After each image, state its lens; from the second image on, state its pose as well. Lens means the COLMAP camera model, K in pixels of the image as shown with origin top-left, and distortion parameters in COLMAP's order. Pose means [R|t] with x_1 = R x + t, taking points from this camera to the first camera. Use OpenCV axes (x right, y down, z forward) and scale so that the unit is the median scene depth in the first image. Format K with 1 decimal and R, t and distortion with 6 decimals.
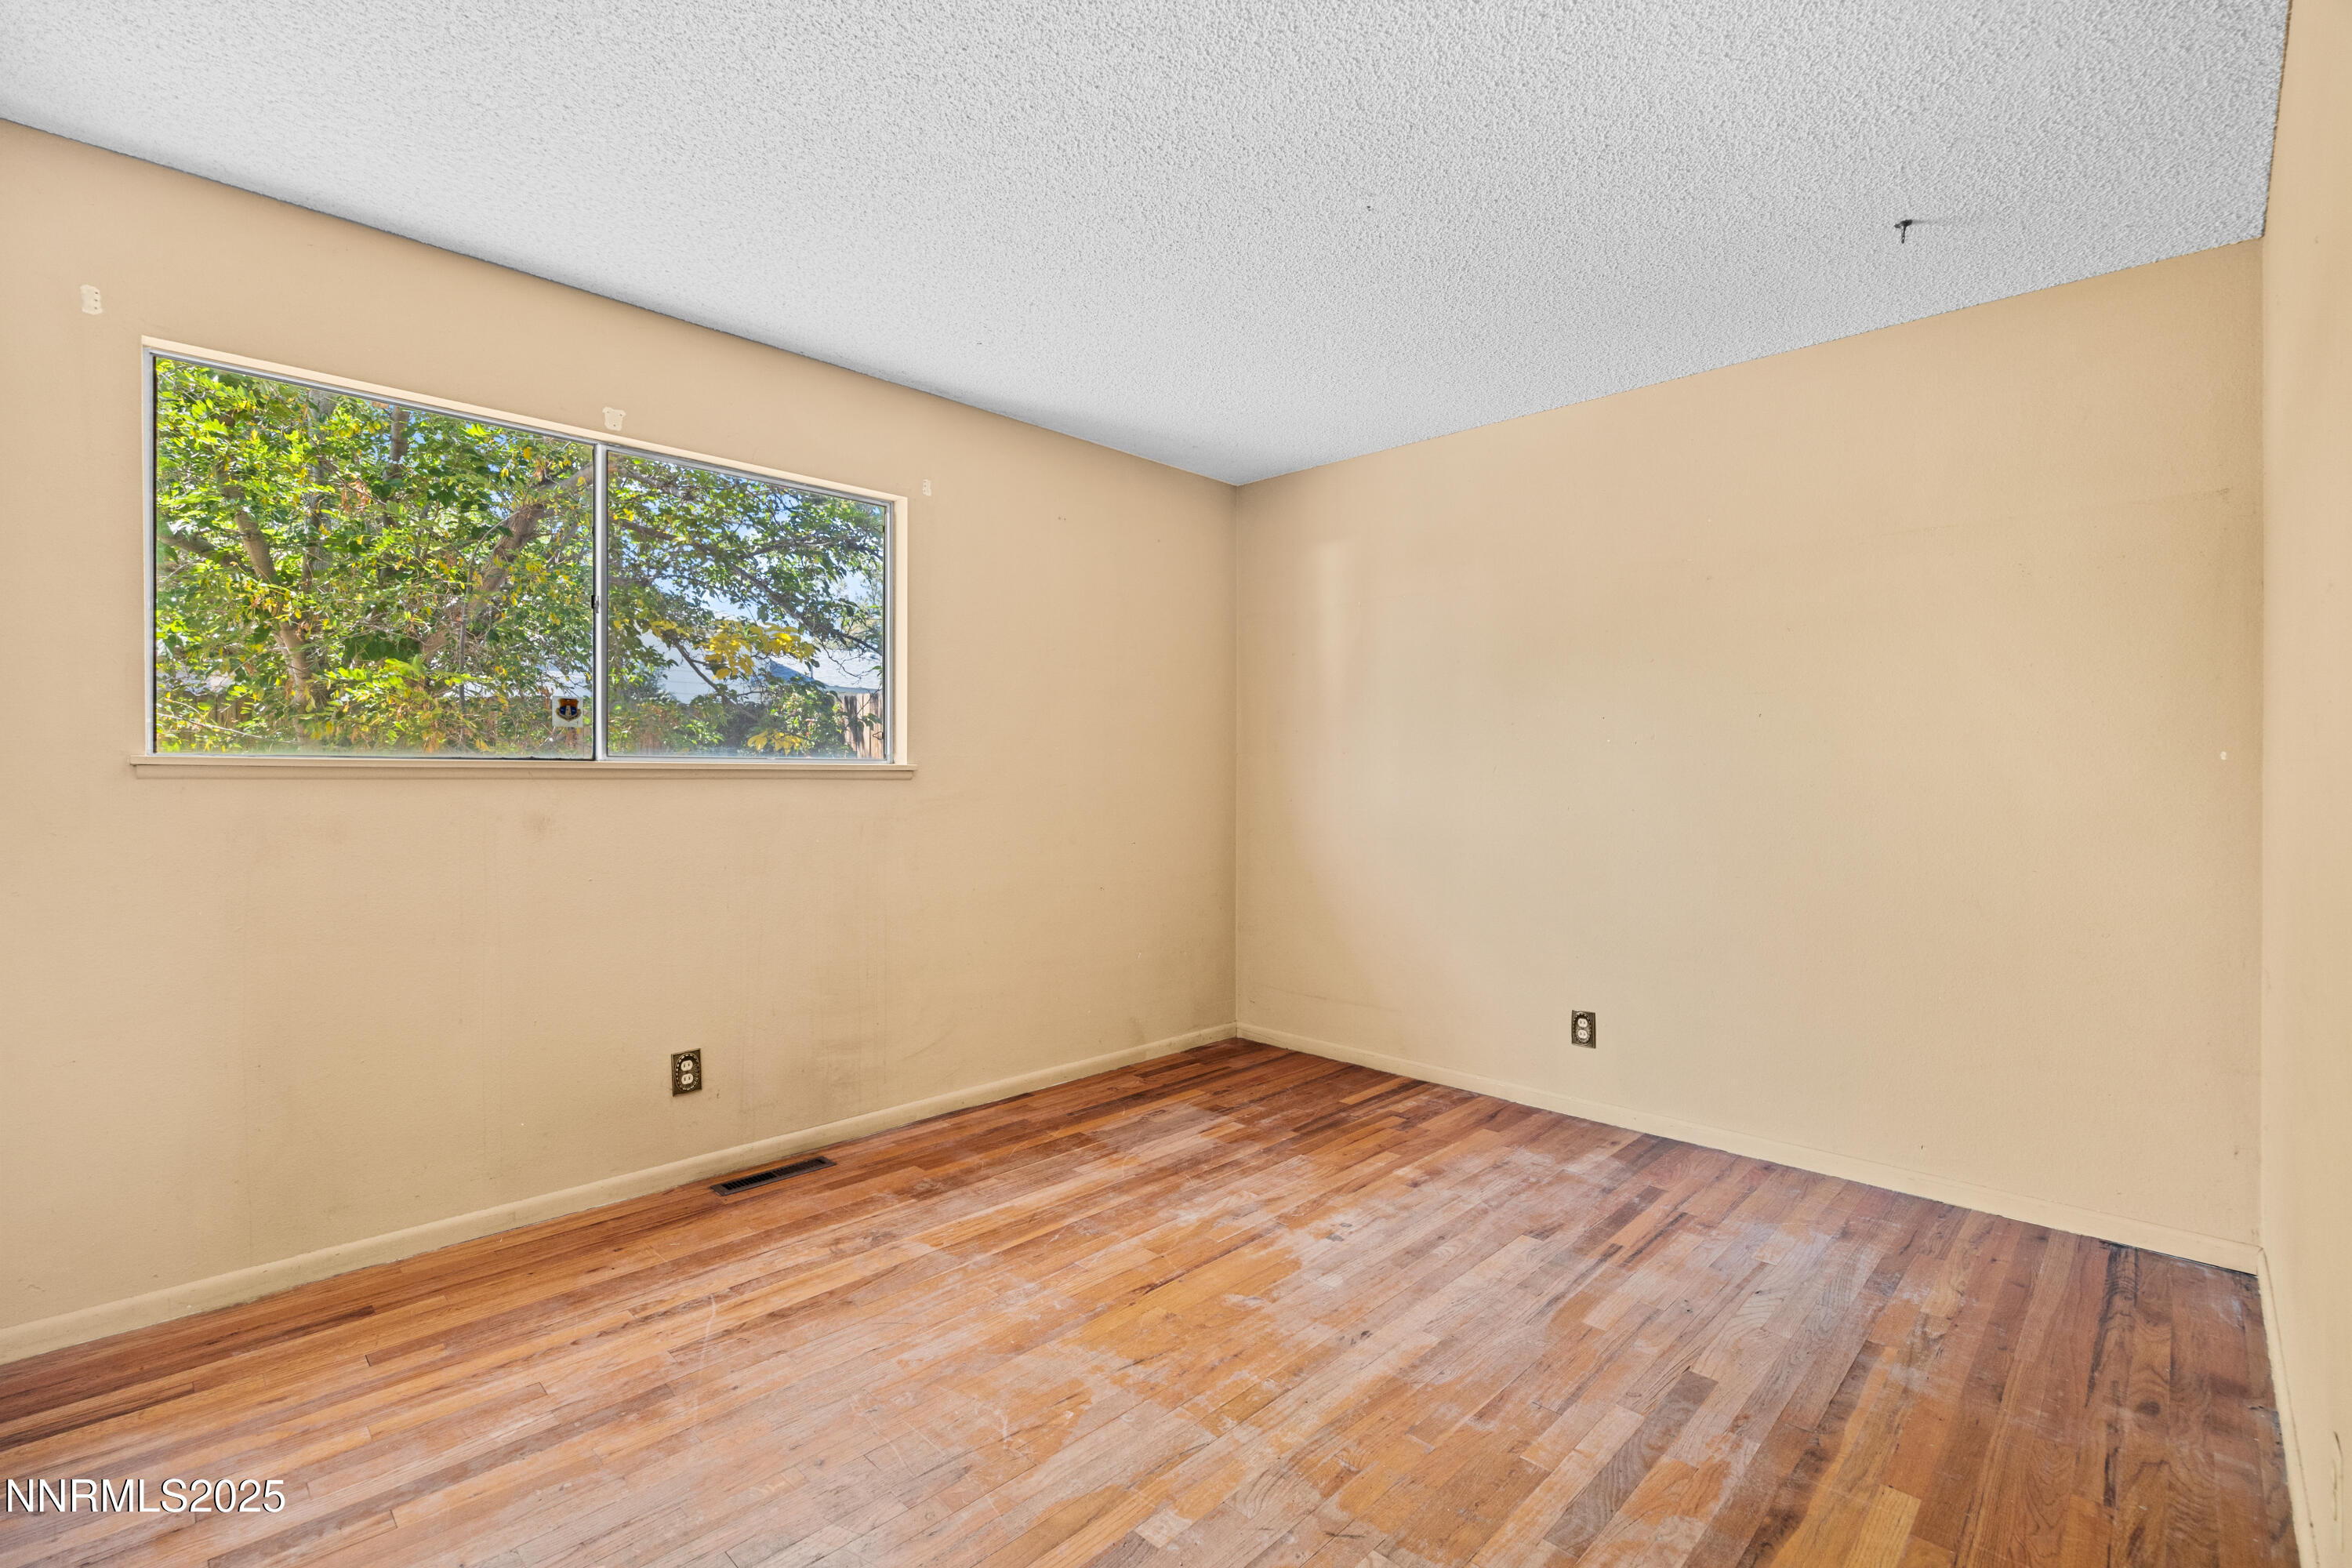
lens RADIAL K [[1061.3, 0, 1173.8], [0, 1061.3, 774.4], [0, 0, 1]] dist [-0.000361, 0.000019]
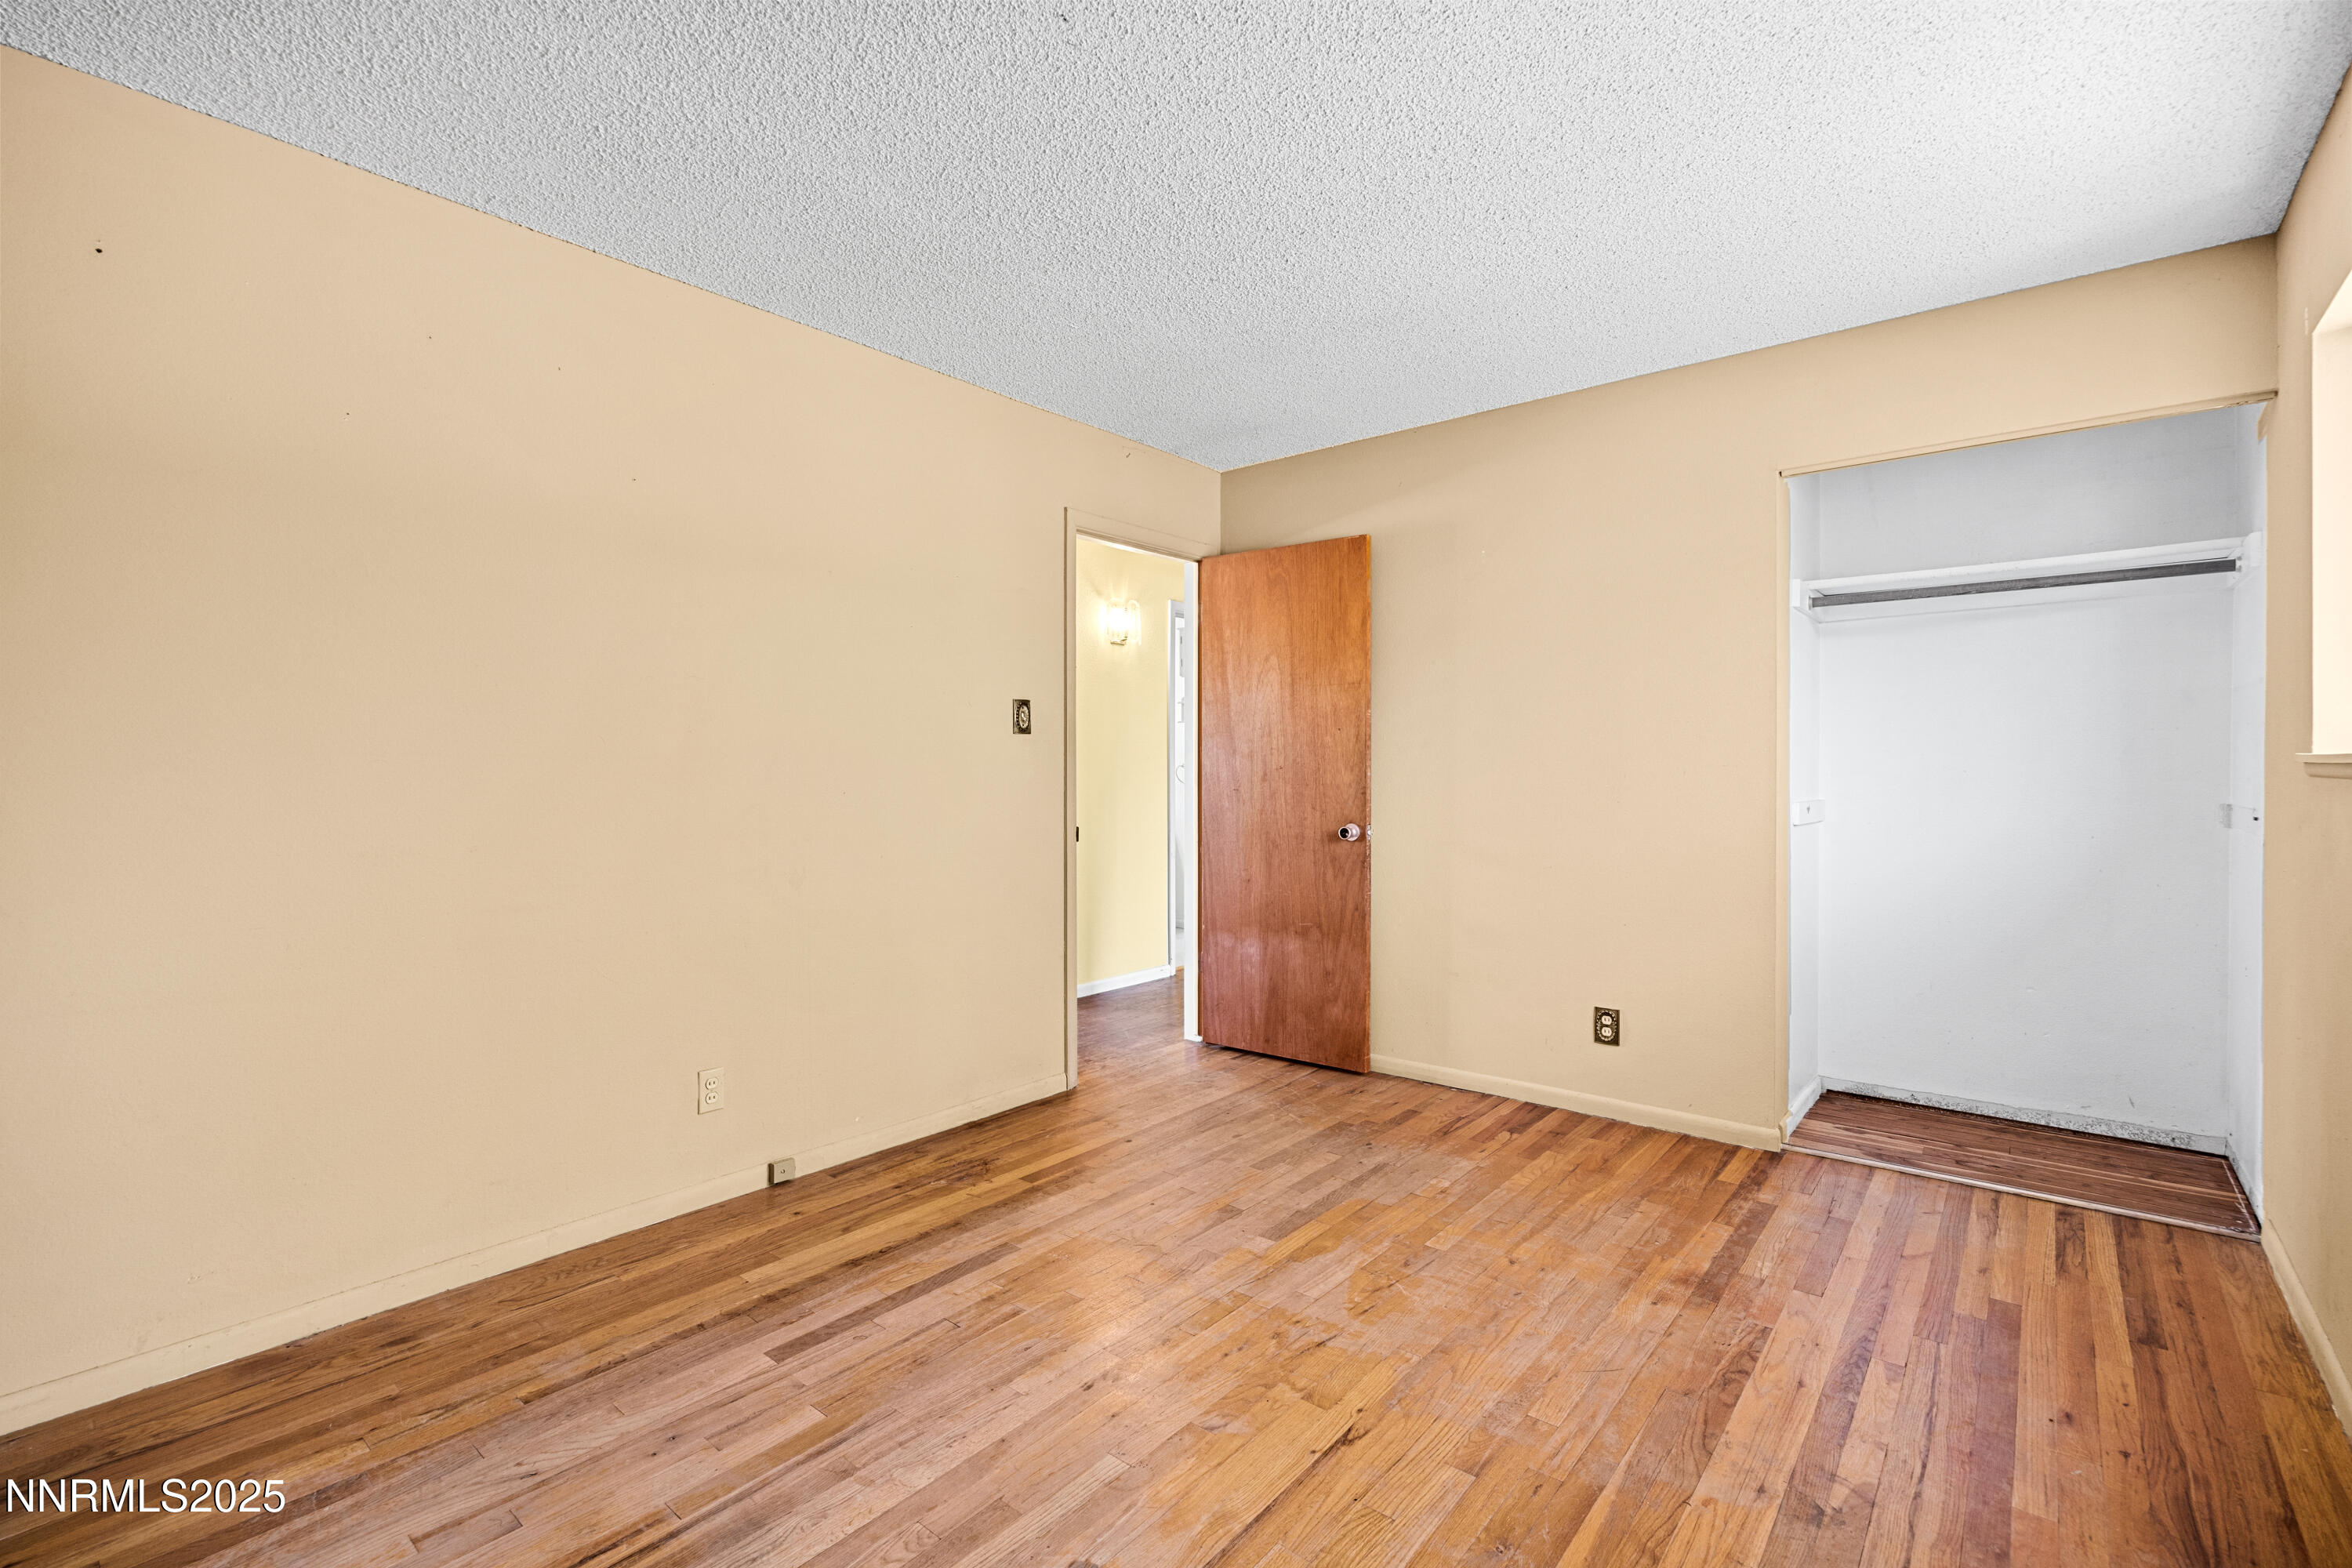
lens RADIAL K [[1061.3, 0, 1173.8], [0, 1061.3, 774.4], [0, 0, 1]] dist [-0.000361, 0.000019]
pose [[-0.997512, -0.002167, -0.070459, 0.186786], [-0.001895, 0.999990, -0.003929, 0.008138], [0.070467, -0.003786, -0.997507, 2.074538]]
